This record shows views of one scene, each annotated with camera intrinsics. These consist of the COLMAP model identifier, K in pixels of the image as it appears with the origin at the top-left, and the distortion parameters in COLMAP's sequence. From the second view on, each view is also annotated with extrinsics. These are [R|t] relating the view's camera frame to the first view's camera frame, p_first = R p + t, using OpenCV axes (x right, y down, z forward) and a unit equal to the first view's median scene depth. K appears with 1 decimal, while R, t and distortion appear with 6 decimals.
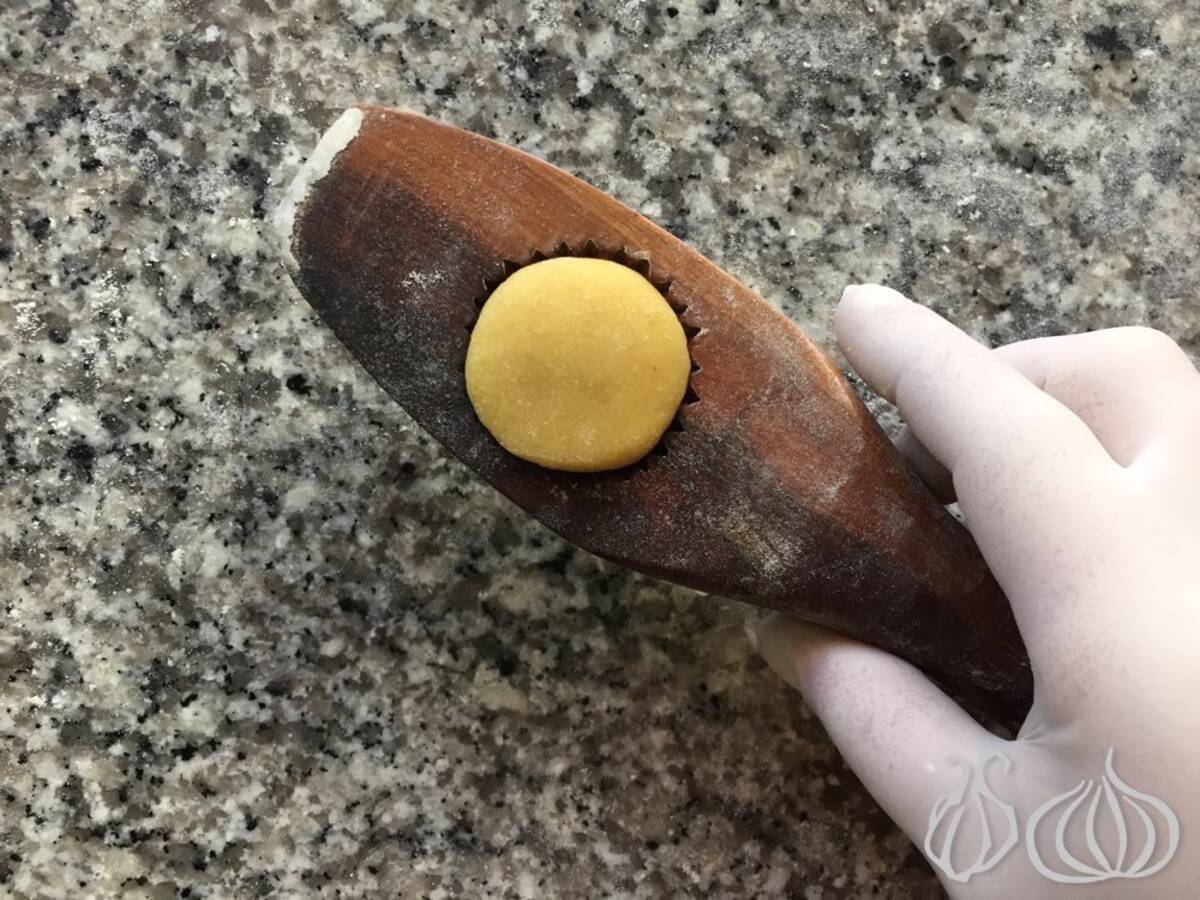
lens RADIAL K [[1024.1, 0, 600.0], [0, 1024.1, 450.0], [0, 0, 1]] dist [0.077653, -0.110979]
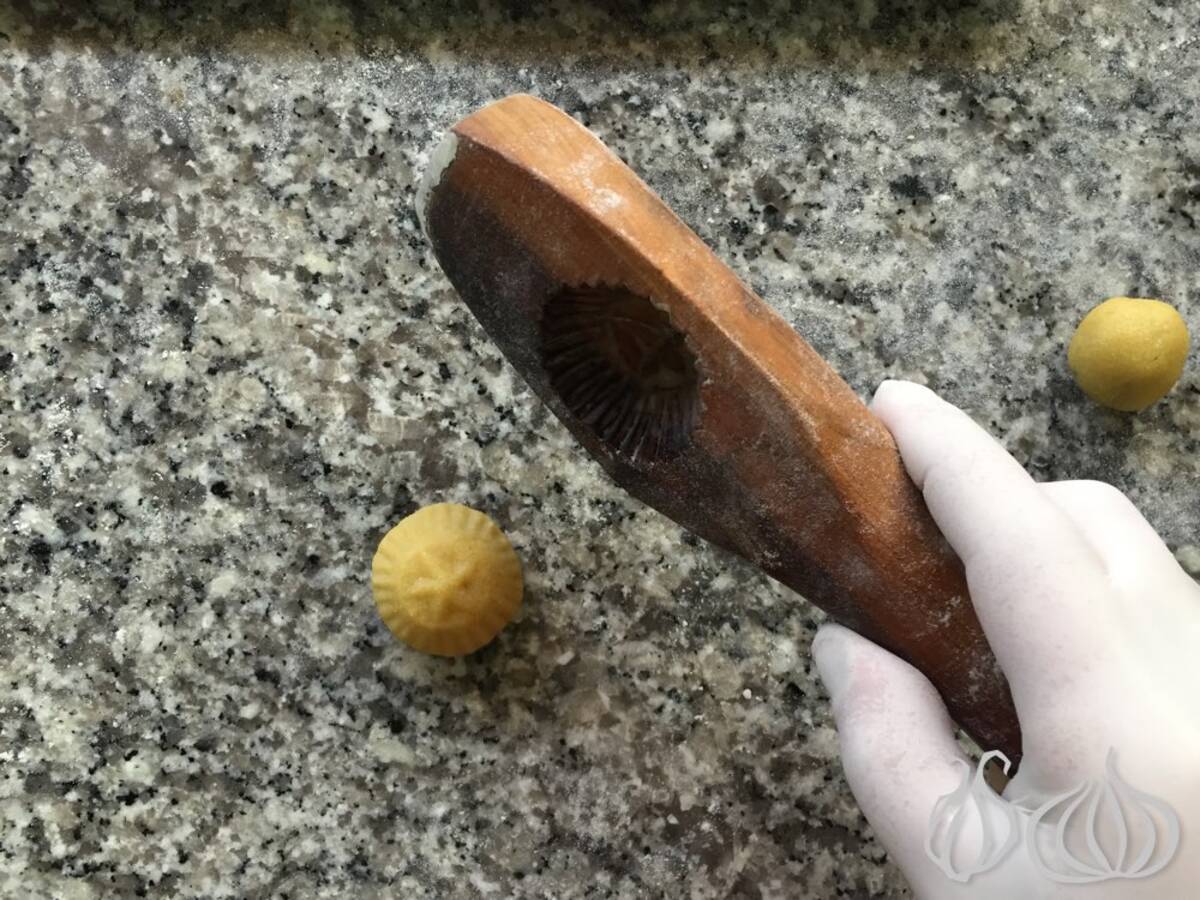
lens RADIAL K [[1024.1, 0, 600.0], [0, 1024.1, 450.0], [0, 0, 1]] dist [0.077653, -0.110979]
pose [[0.992328, 0.001466, 0.123627, -0.005347], [0.009643, 0.995966, -0.089211, 0.001277], [-0.123259, 0.089719, 0.988310, -0.243807]]
